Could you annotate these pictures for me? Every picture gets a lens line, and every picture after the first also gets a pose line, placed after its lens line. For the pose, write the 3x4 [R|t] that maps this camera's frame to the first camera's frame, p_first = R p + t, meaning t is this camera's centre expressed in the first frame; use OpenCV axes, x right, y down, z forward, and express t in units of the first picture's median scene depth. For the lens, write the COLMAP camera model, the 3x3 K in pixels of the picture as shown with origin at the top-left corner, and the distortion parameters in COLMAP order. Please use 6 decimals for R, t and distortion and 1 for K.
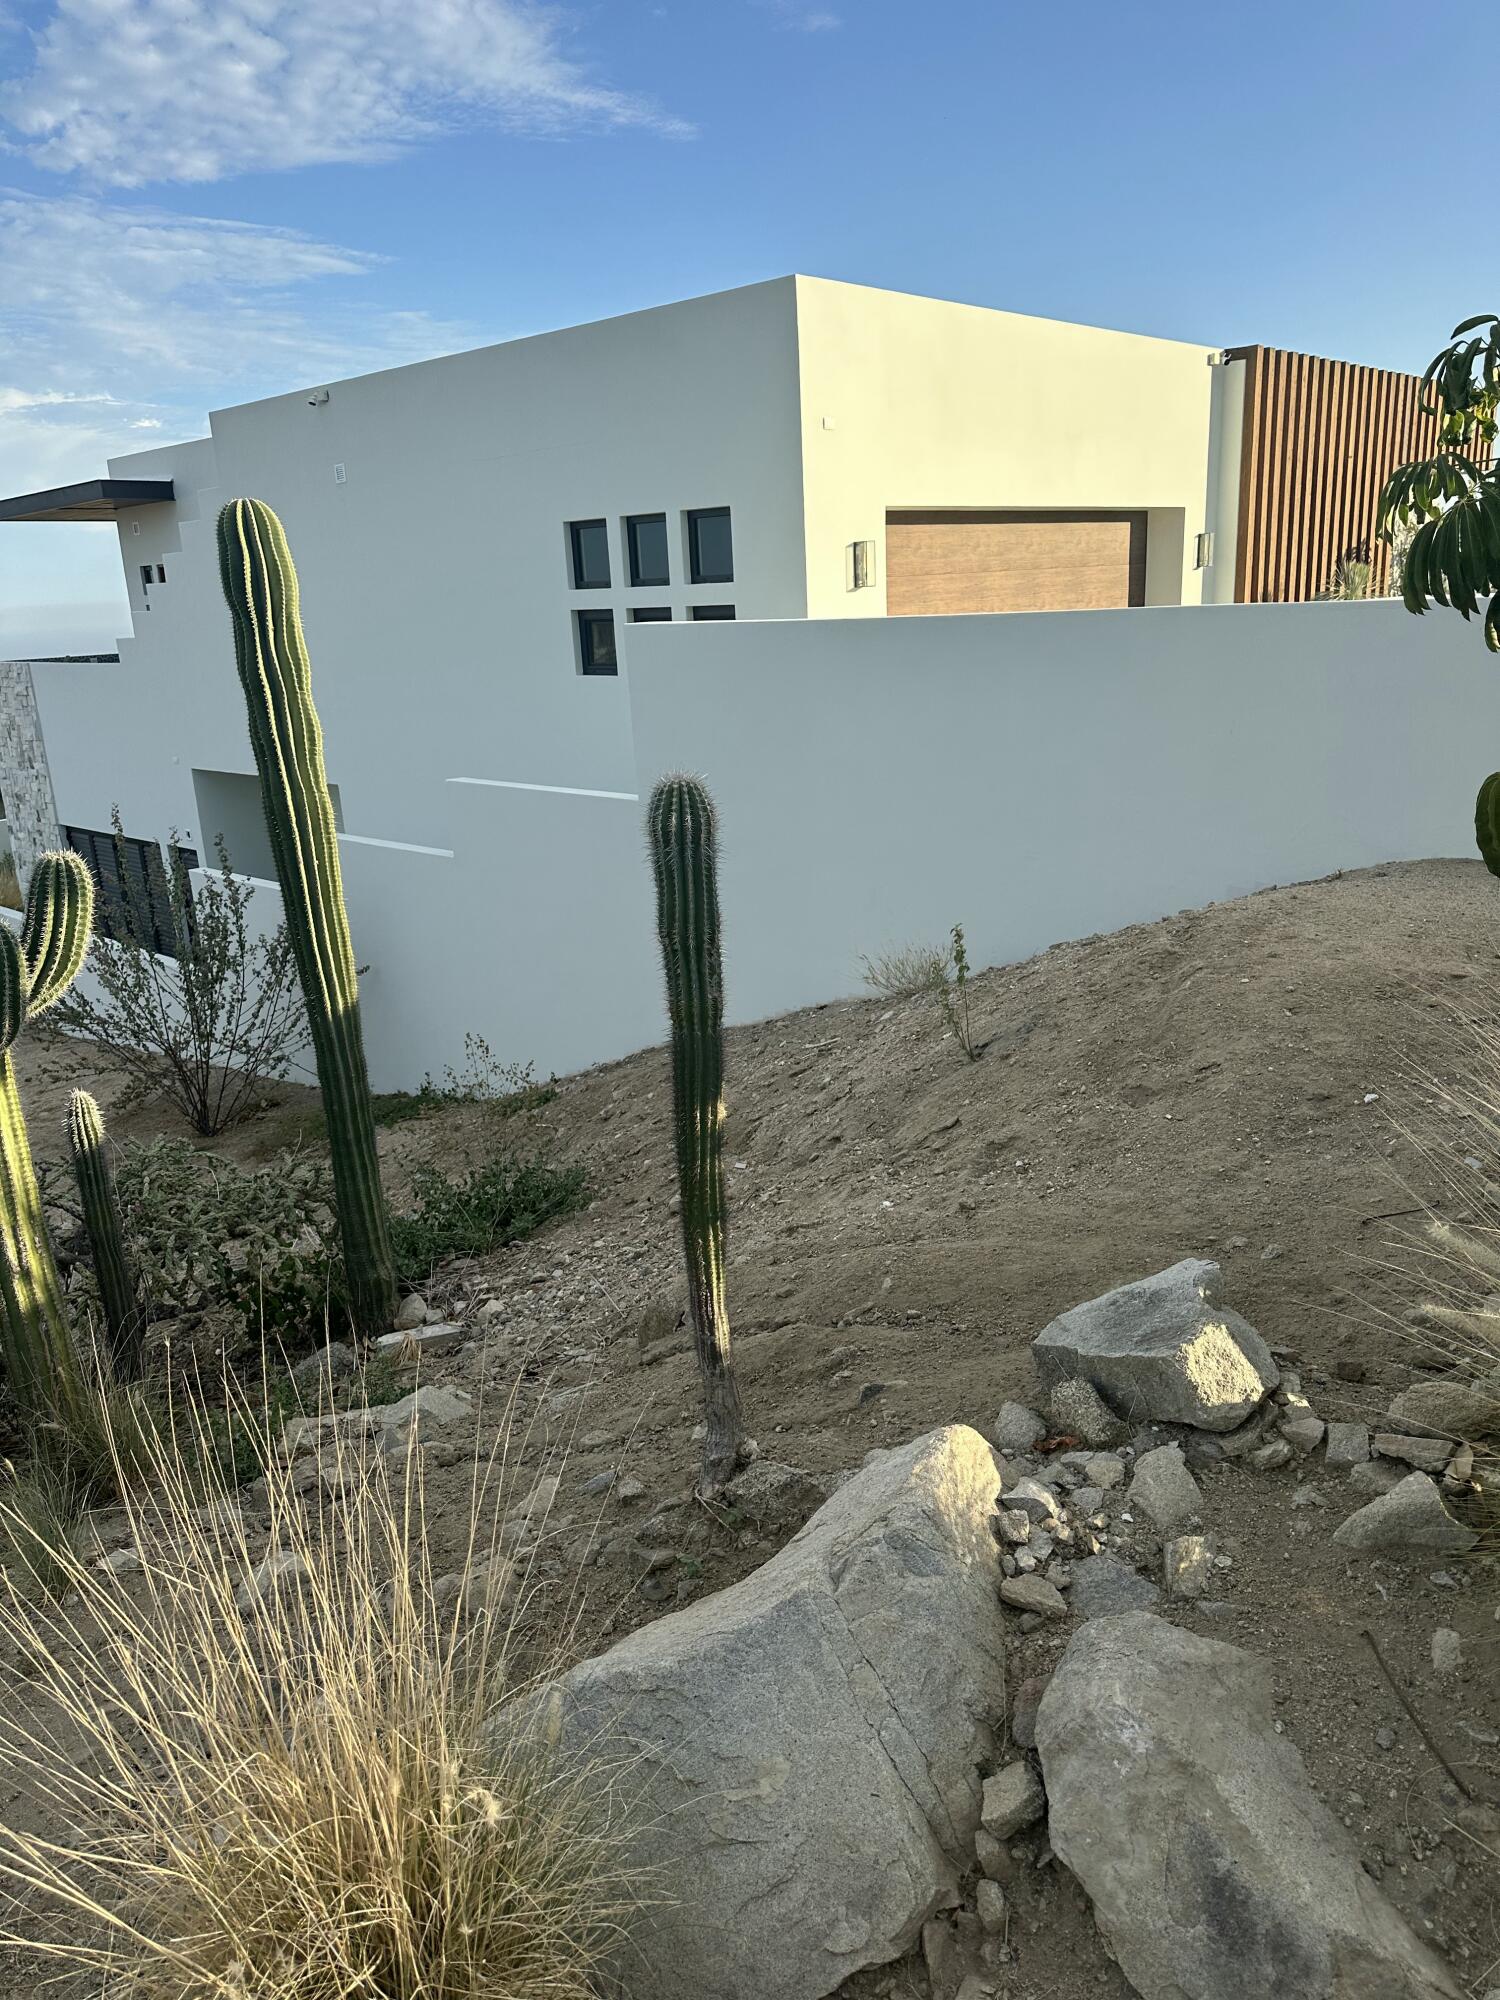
lens RADIAL K [[1401.0, 0, 770.6], [0, 1401.0, 1000.7], [0, 0, 1]] dist [0.036782, -0.041811]
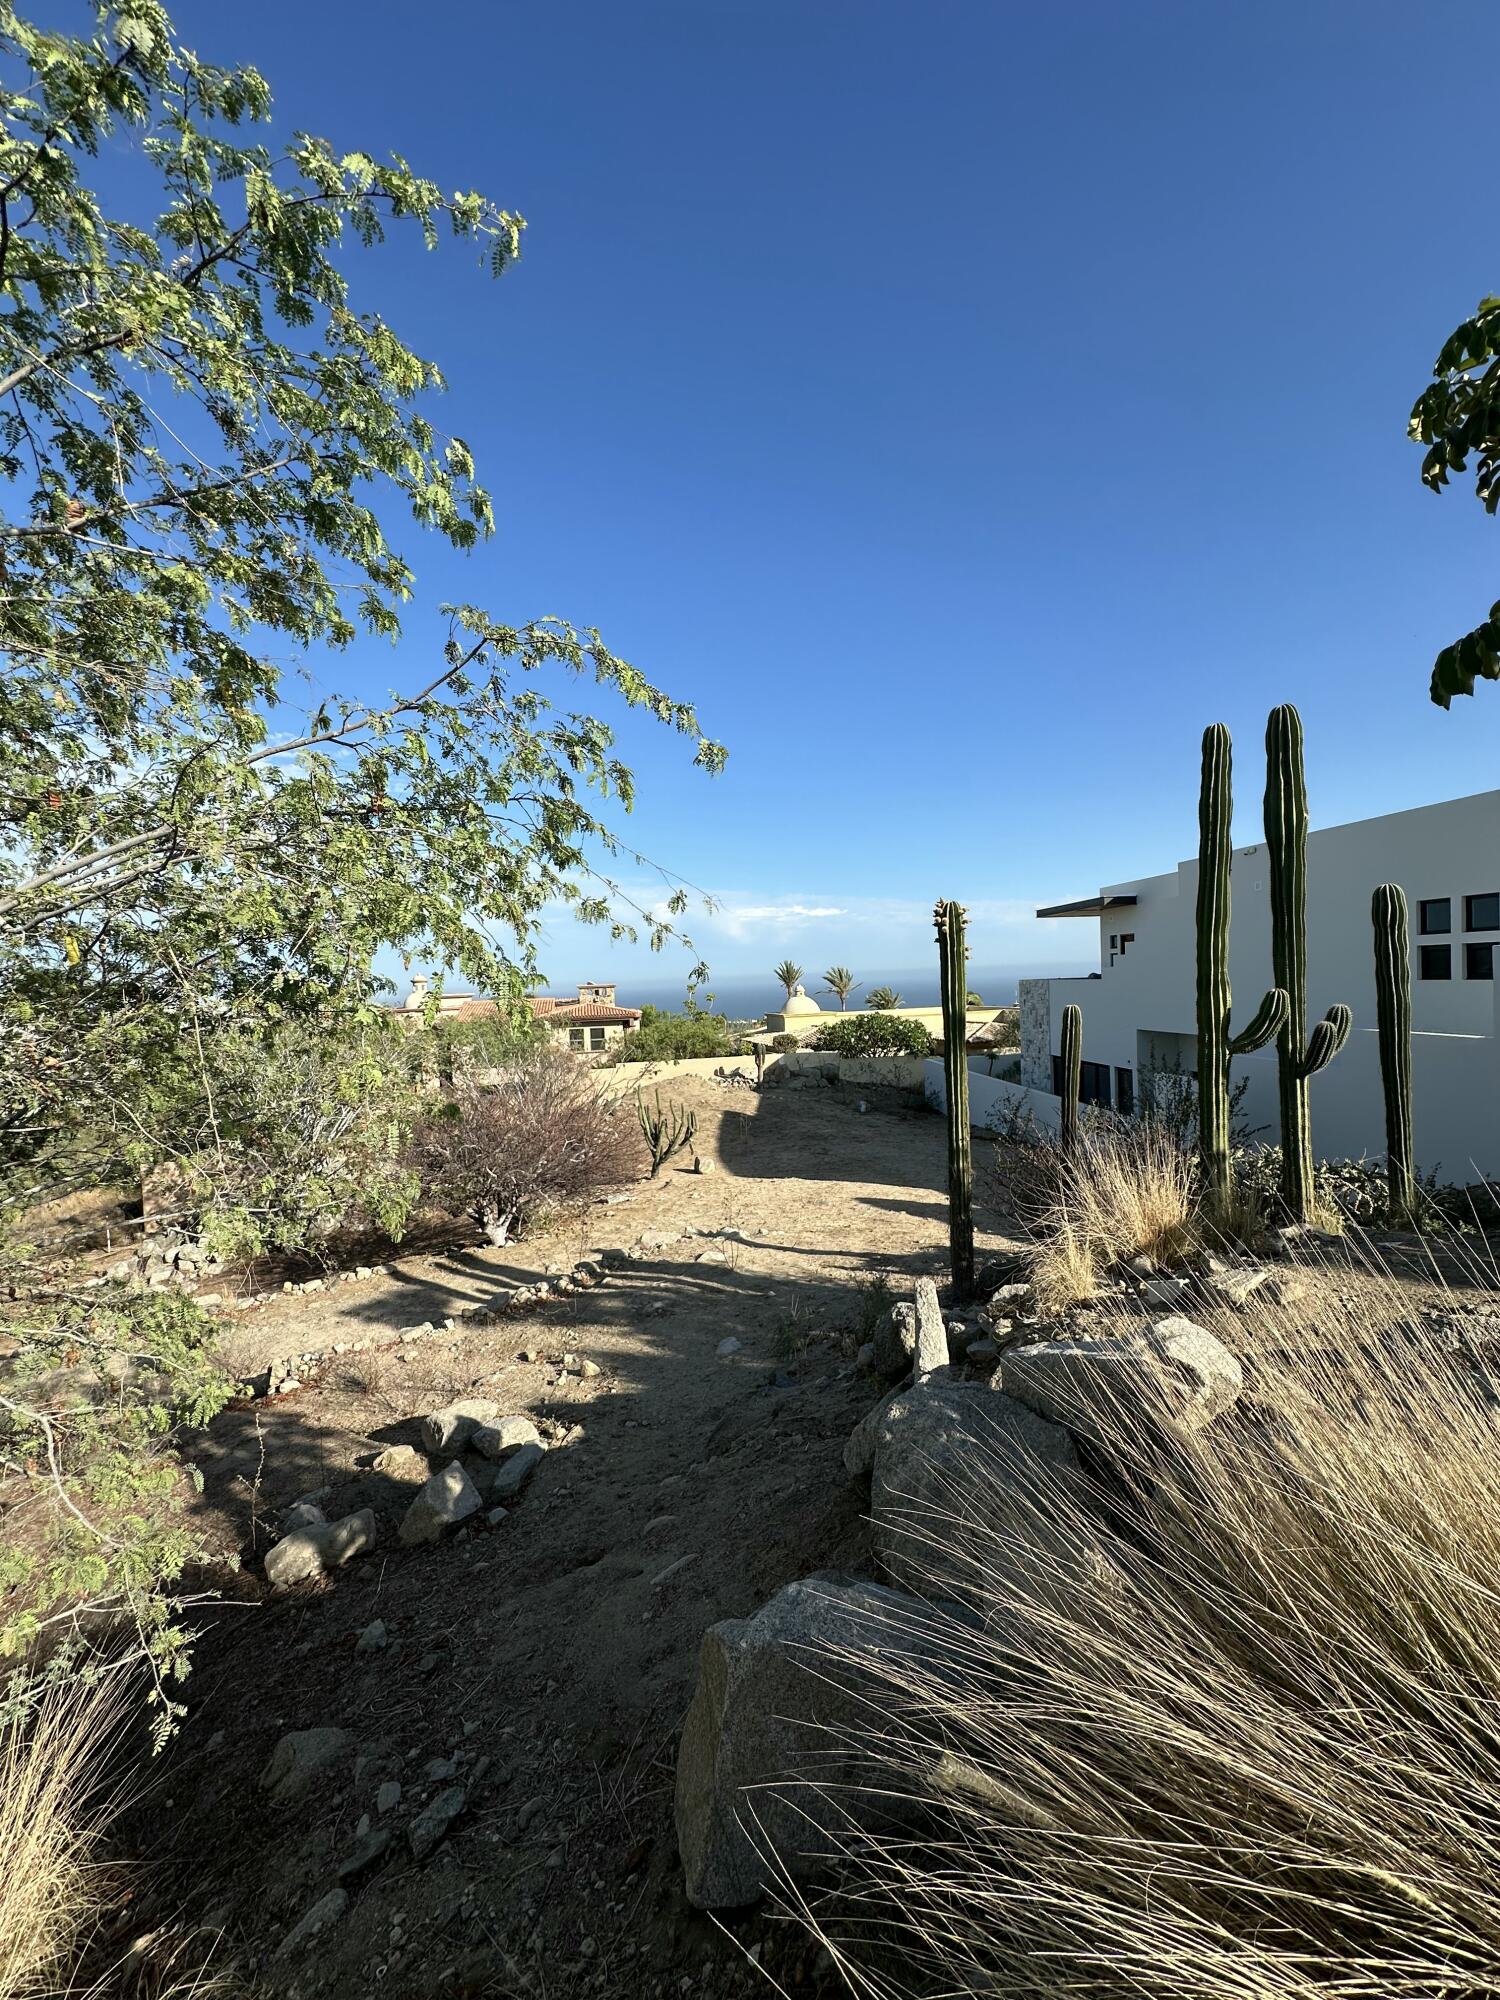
lens RADIAL K [[794.8, 0, 745.1], [0, 794.8, 1000.0], [0, 0, 1]] dist [-0.005687, 0.001293]
pose [[0.750586, 0.037526, -0.659707, -0.139886], [-0.186342, 0.969885, -0.156842, 0.136884], [0.633954, 0.240655, 0.734974, -0.354423]]
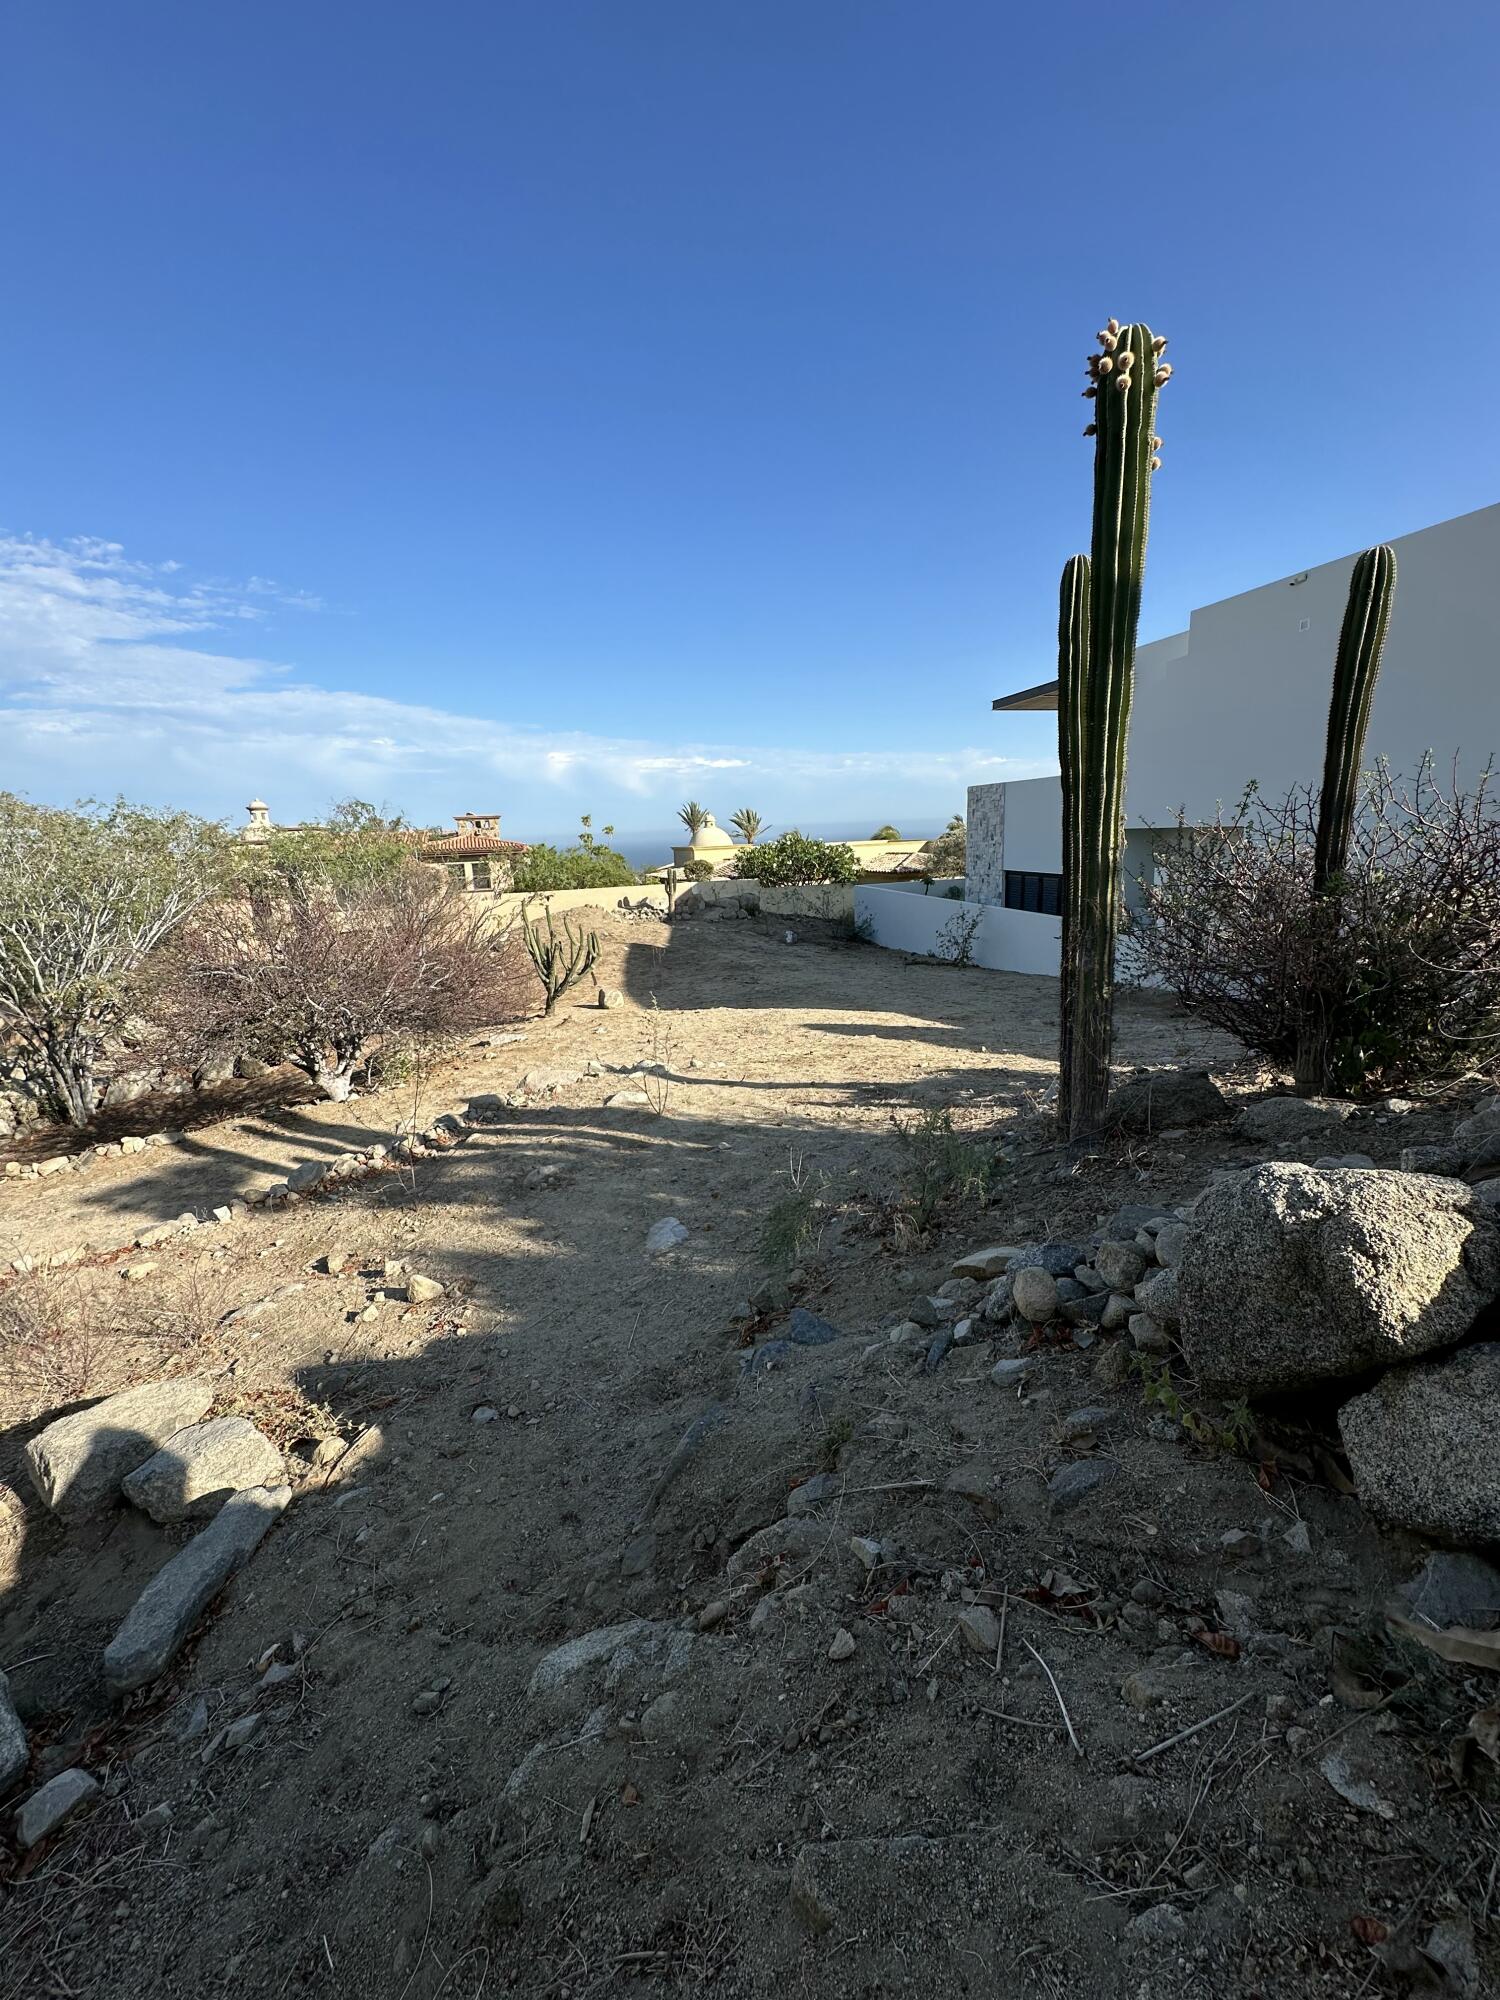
lens RADIAL K [[794.8, 0, 750.3], [0, 794.8, 998.8], [0, 0, 1]] dist [-0.005687, 0.001293]
pose [[0.829296, 0.132819, -0.542796, -0.386762], [-0.161519, 0.986855, -0.005295, 0.208409], [0.534957, 0.092063, 0.839848, -0.077439]]
